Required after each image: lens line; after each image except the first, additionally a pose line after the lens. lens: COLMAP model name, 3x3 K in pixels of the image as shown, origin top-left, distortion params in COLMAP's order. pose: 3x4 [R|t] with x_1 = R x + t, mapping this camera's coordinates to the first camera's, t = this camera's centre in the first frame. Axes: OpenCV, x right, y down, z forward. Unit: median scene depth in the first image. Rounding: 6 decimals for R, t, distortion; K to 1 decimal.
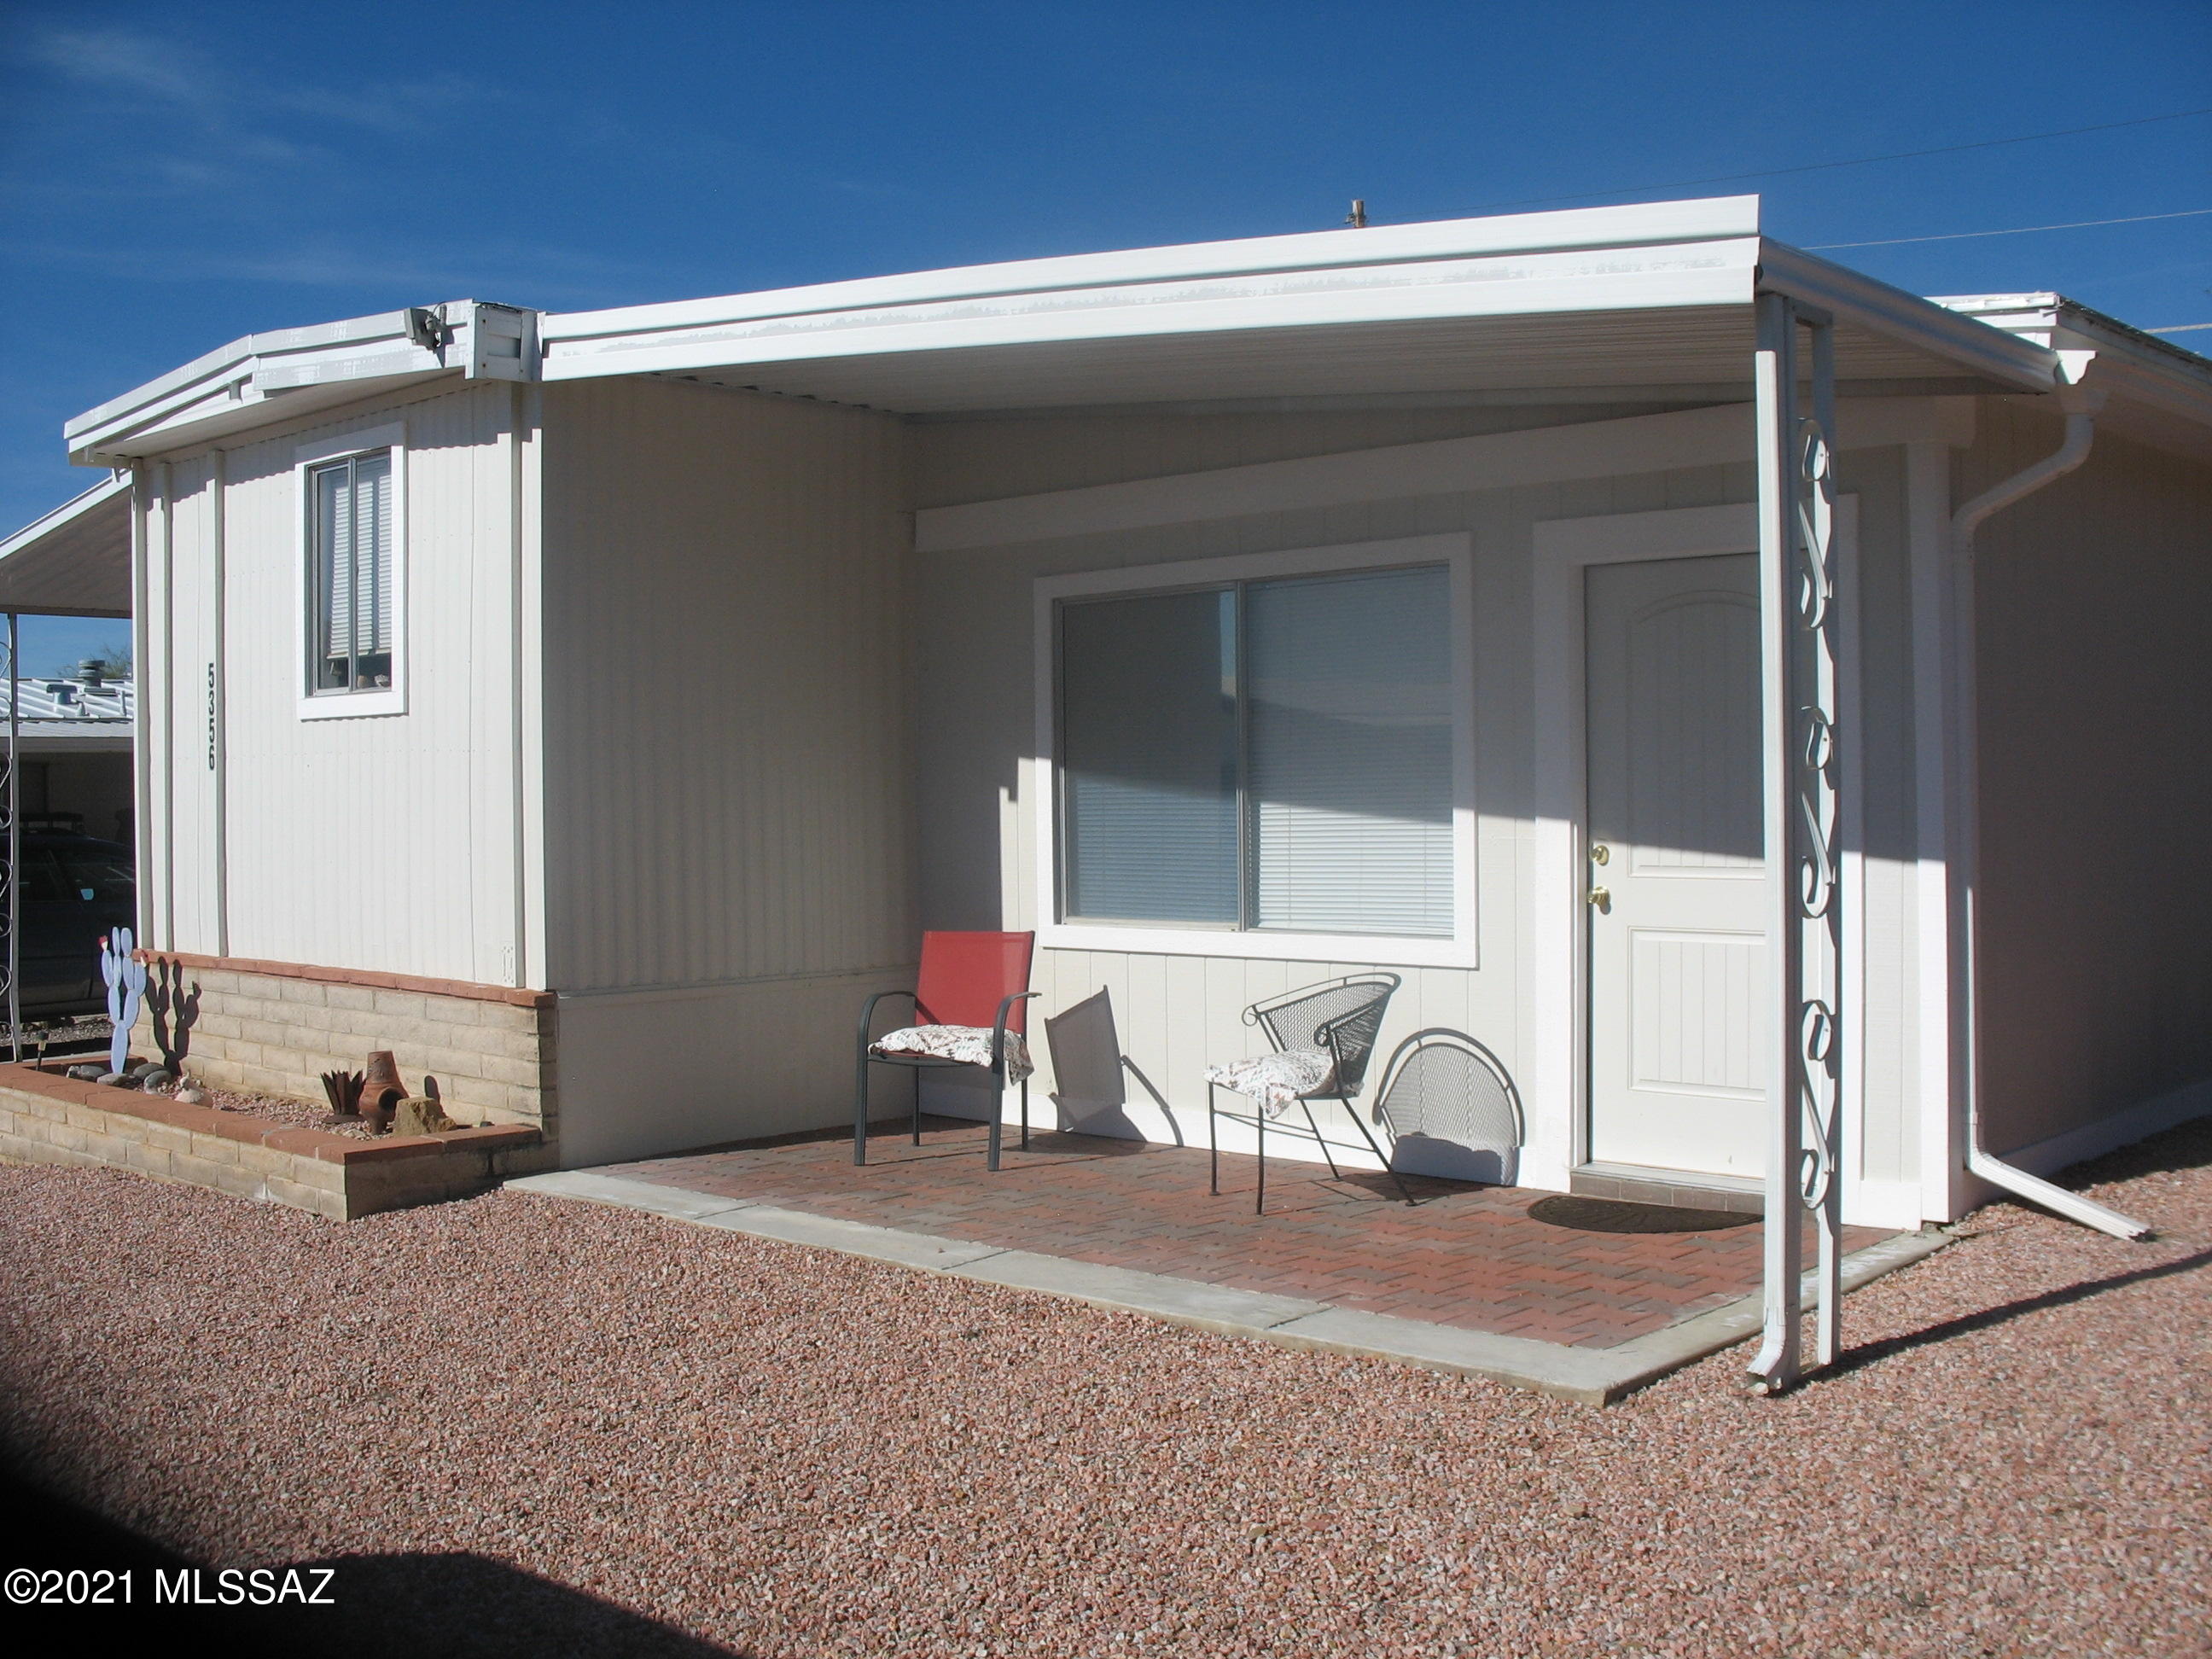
lens RADIAL K [[2303.5, 0, 1106.0], [0, 2303.5, 829.5], [0, 0, 1]] dist [-0.211010, 0.247992]
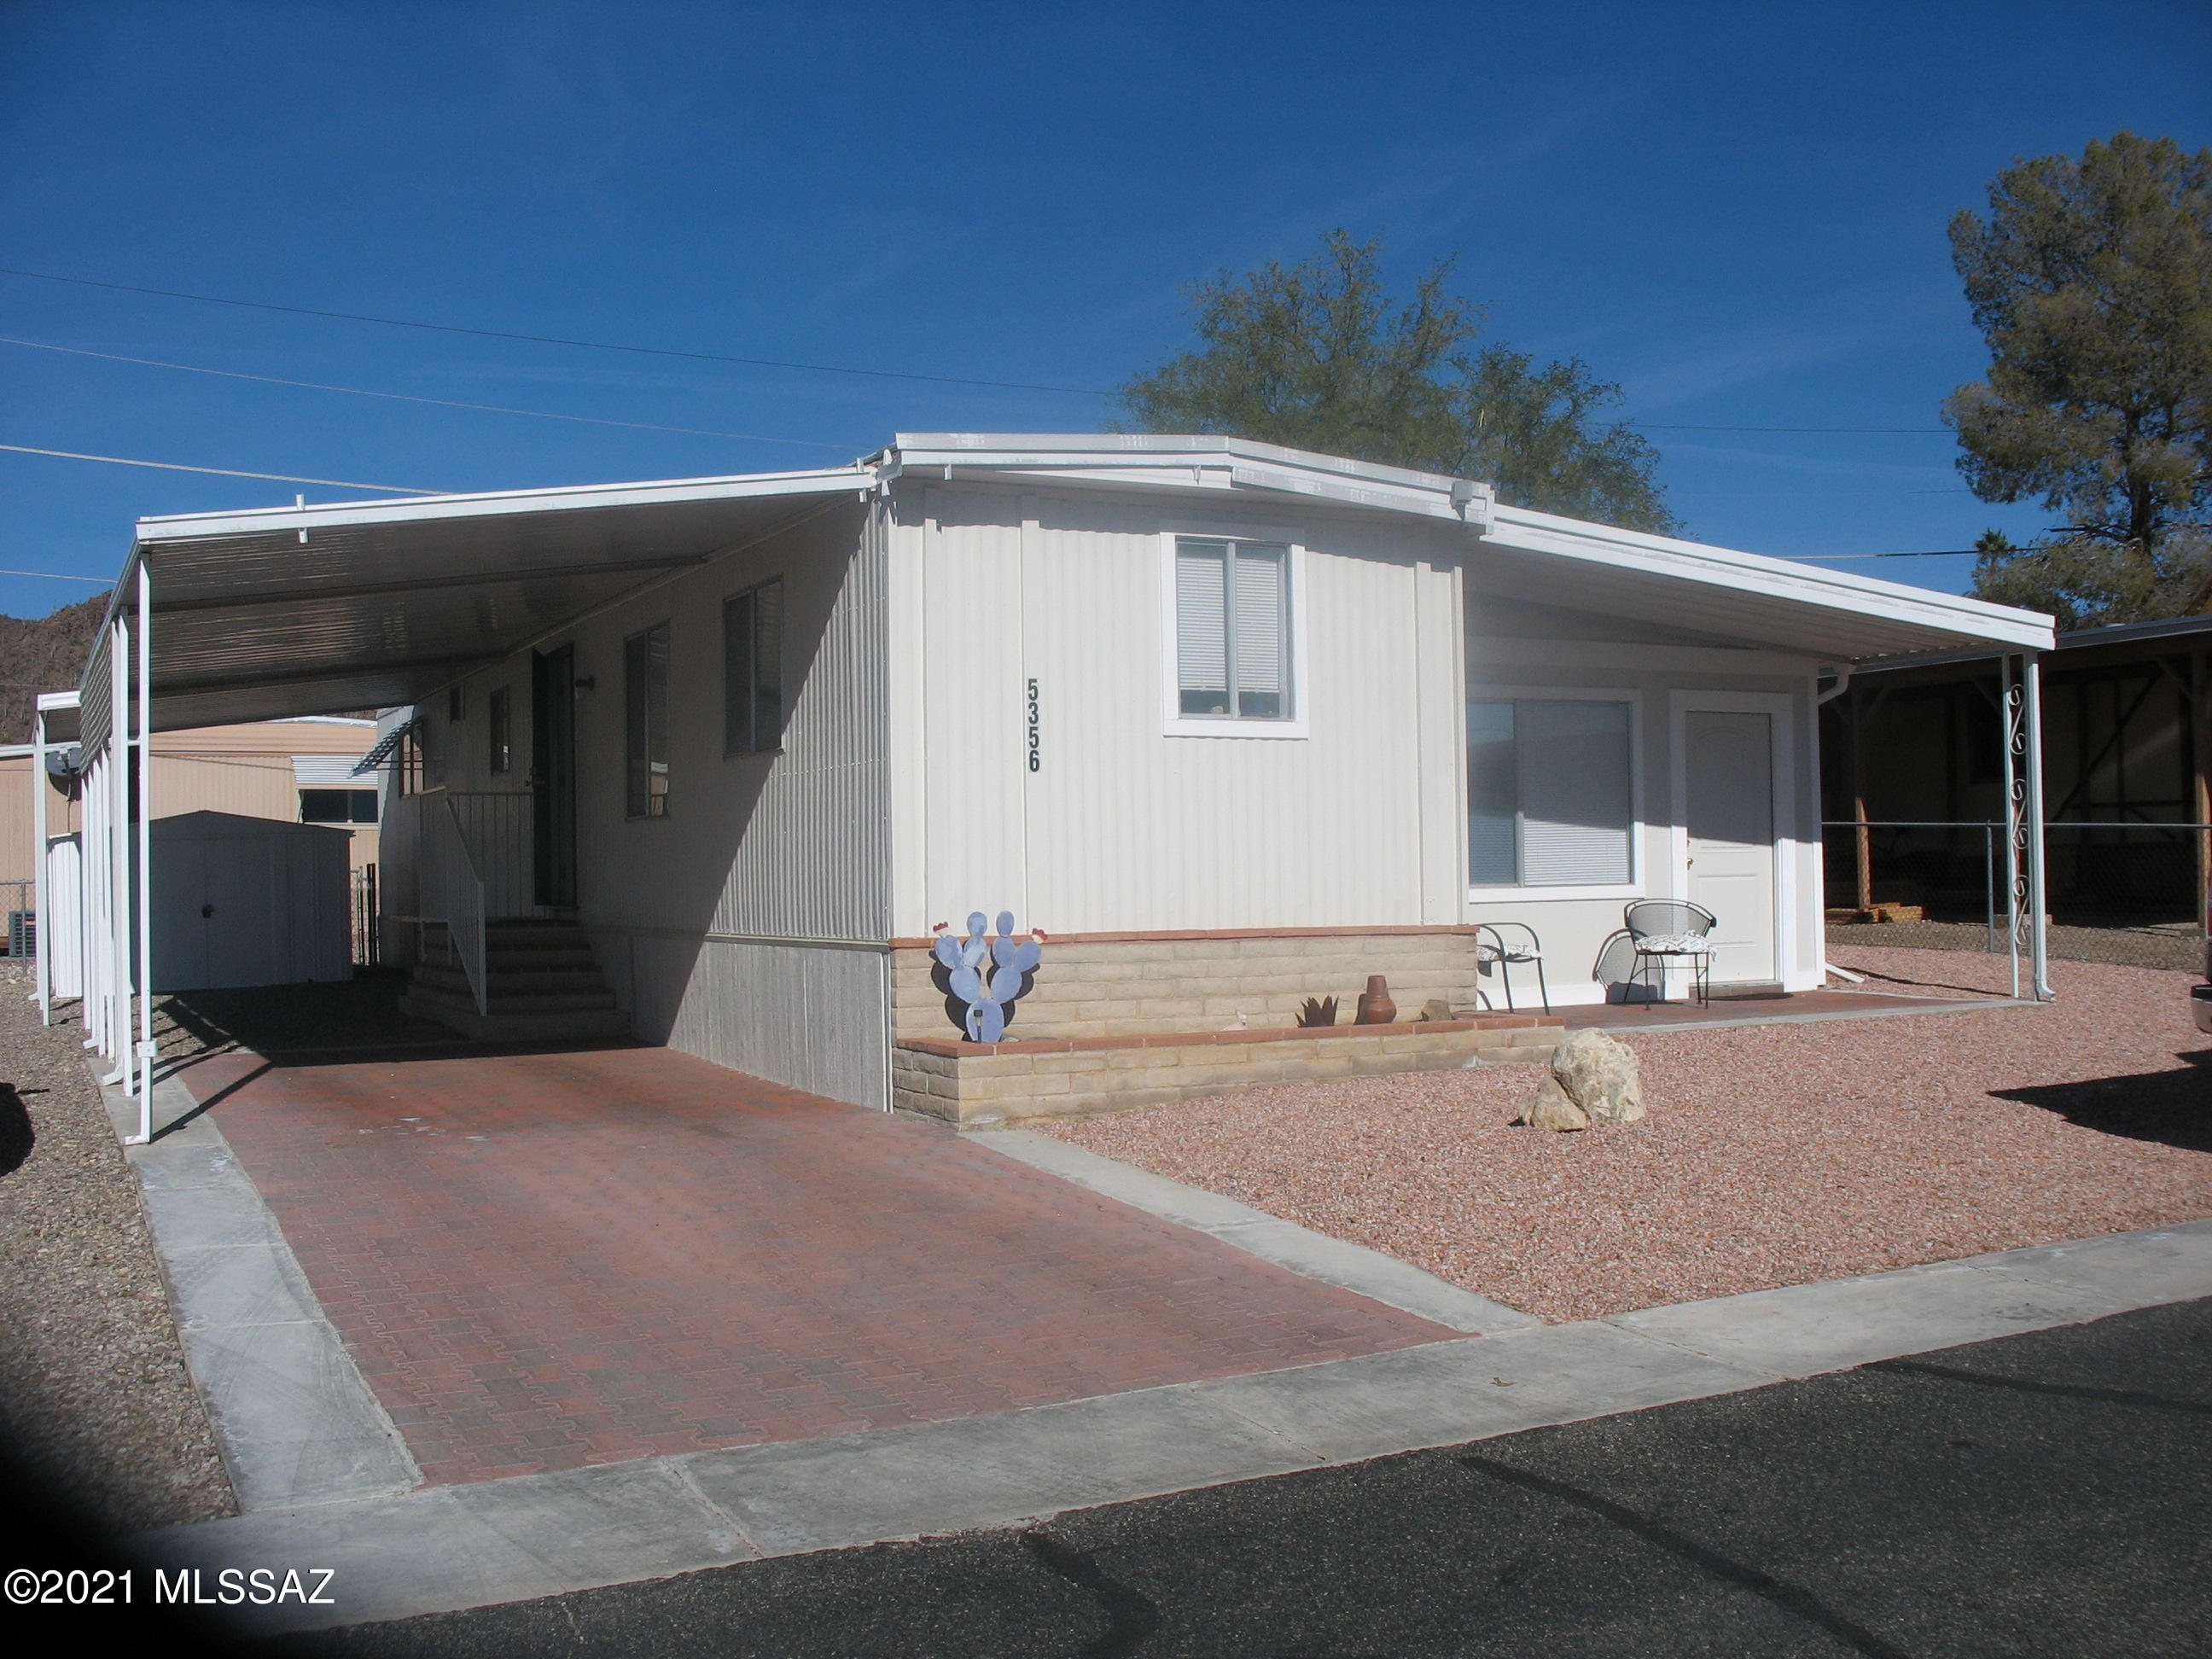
lens RADIAL K [[2303.5, 0, 1106.0], [0, 2303.5, 829.5], [0, 0, 1]] dist [-0.211010, 0.247992]
pose [[0.352458, 0.026112, 0.935463, -1.702725], [0.024656, 0.999005, -0.037176, 0.054717], [-0.935503, 0.036167, 0.351463, 0.633682]]
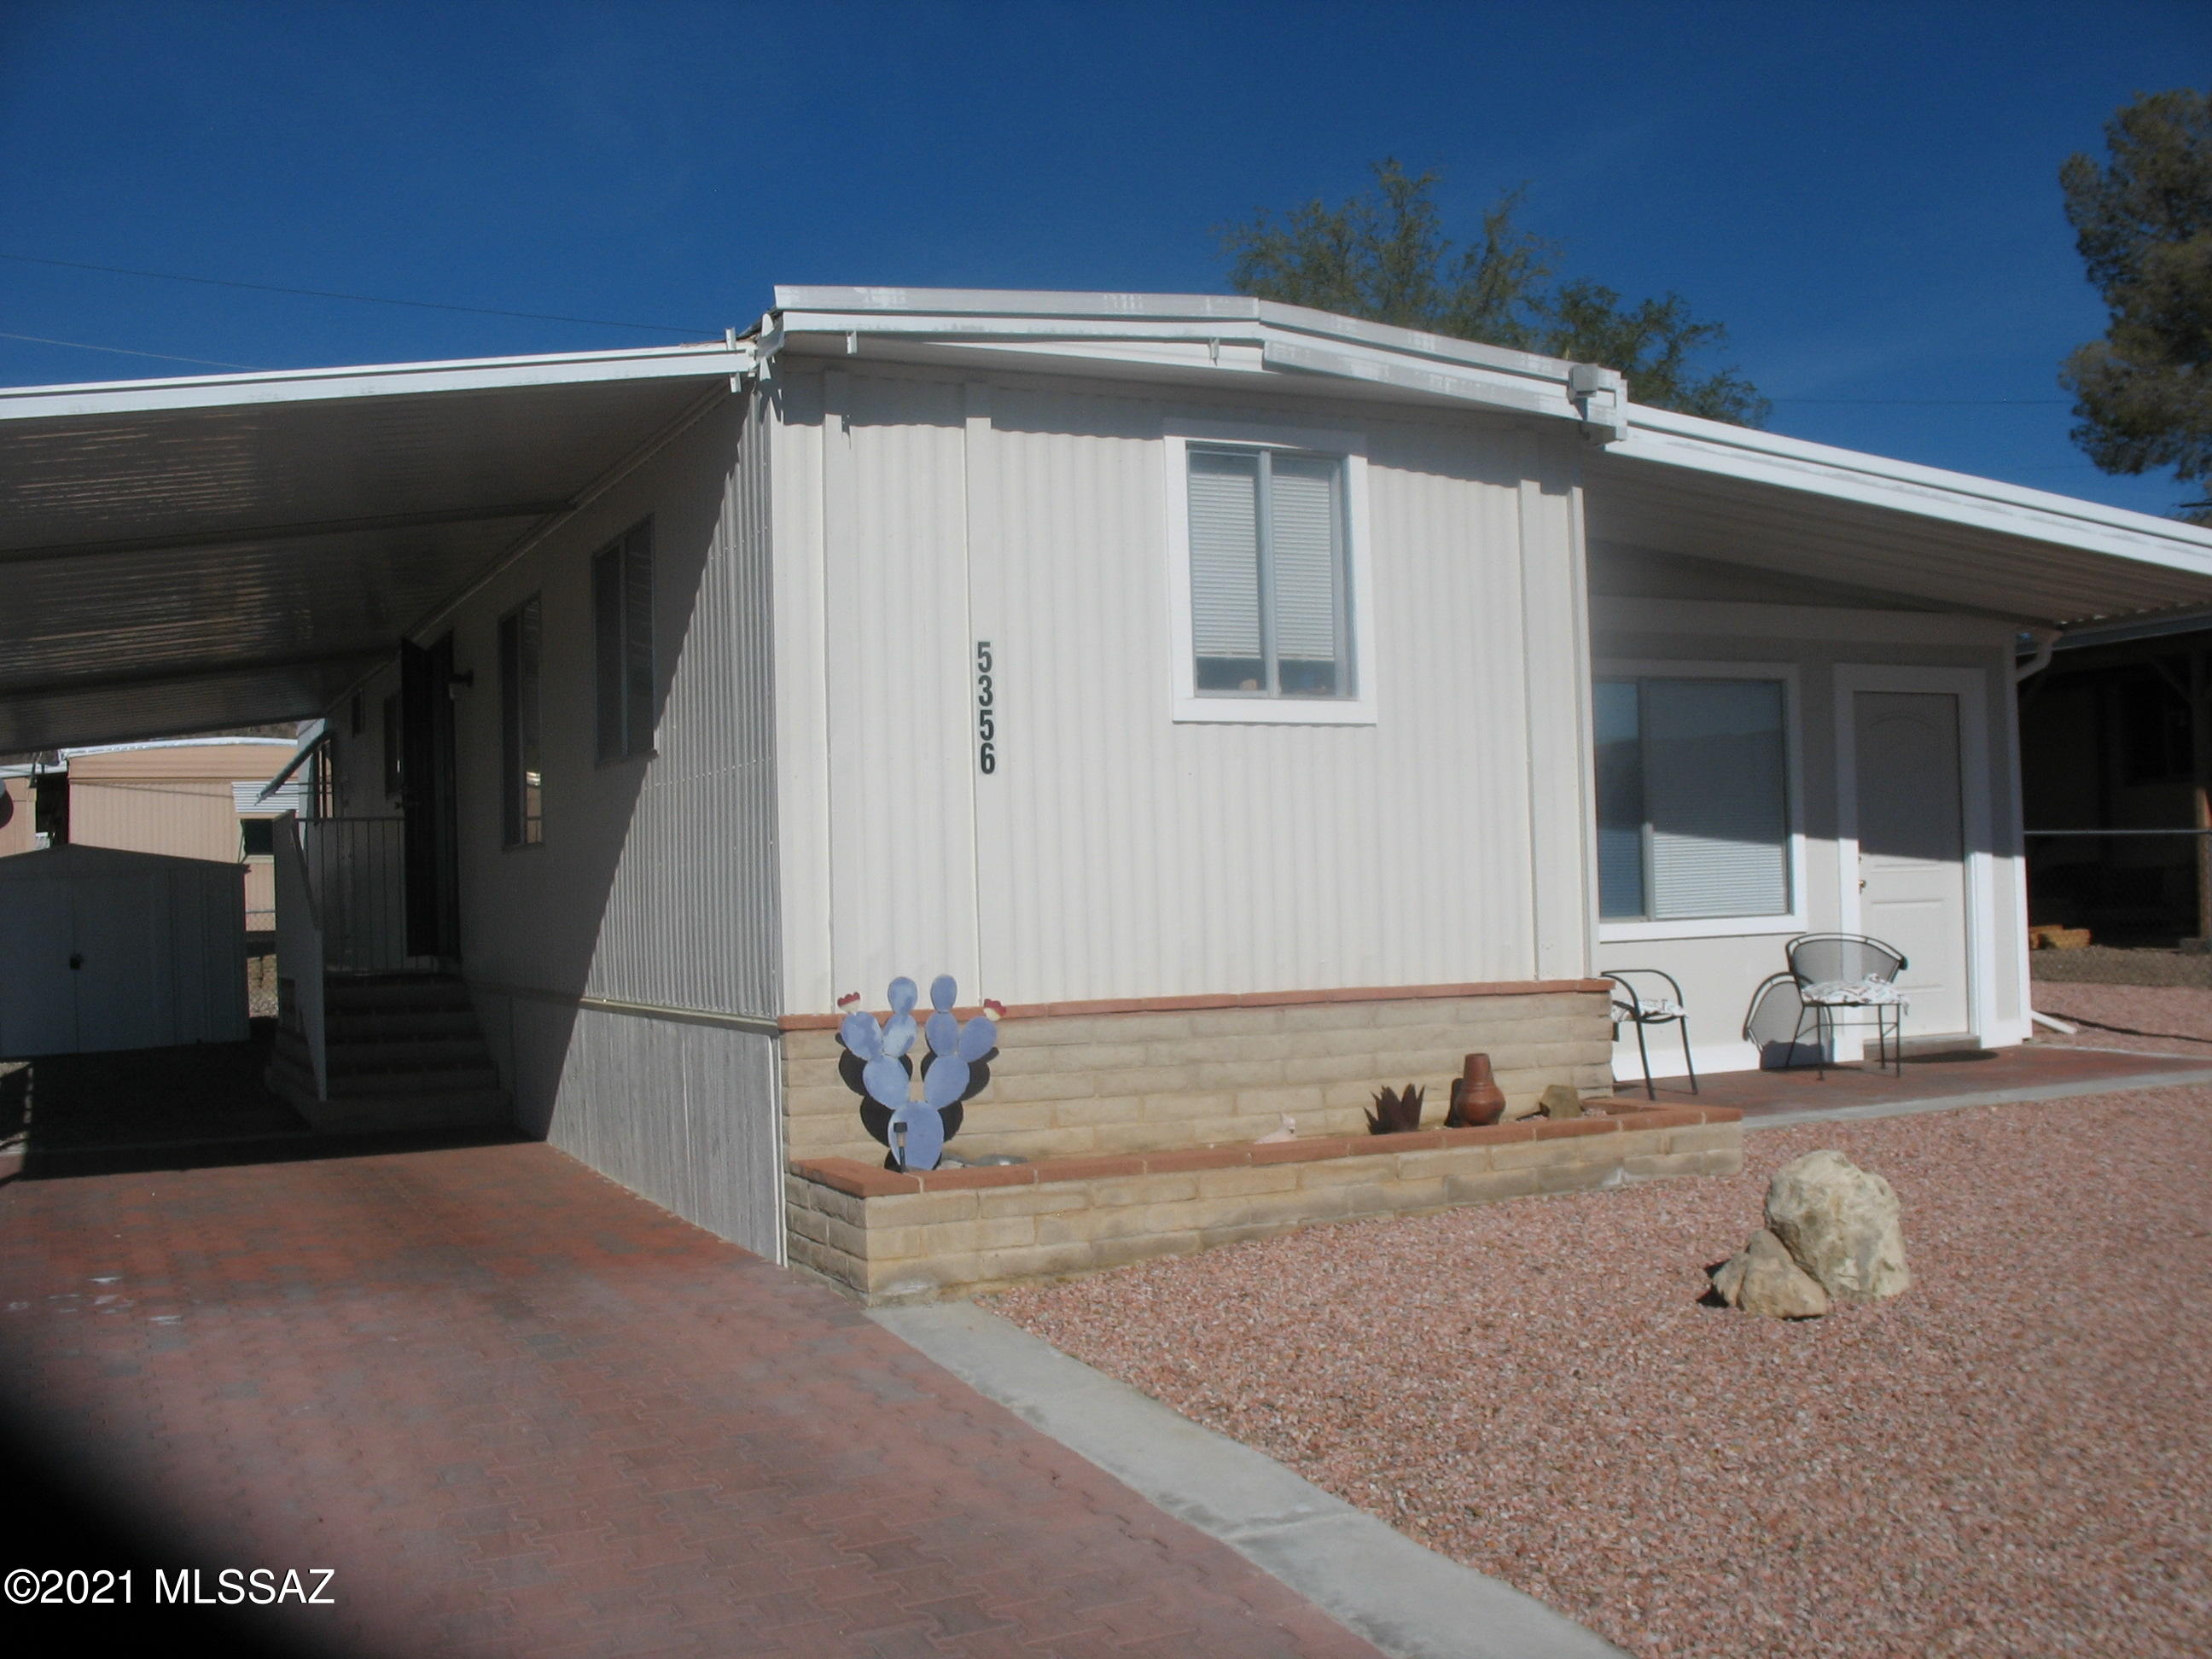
lens RADIAL K [[2303.5, 0, 1106.0], [0, 2303.5, 829.5], [0, 0, 1]] dist [-0.211010, 0.247992]
pose [[0.373137, 0.029976, 0.927292, -1.314921], [0.037368, 0.998181, -0.047305, 0.039085], [-0.927023, 0.052302, 0.371338, 0.750674]]
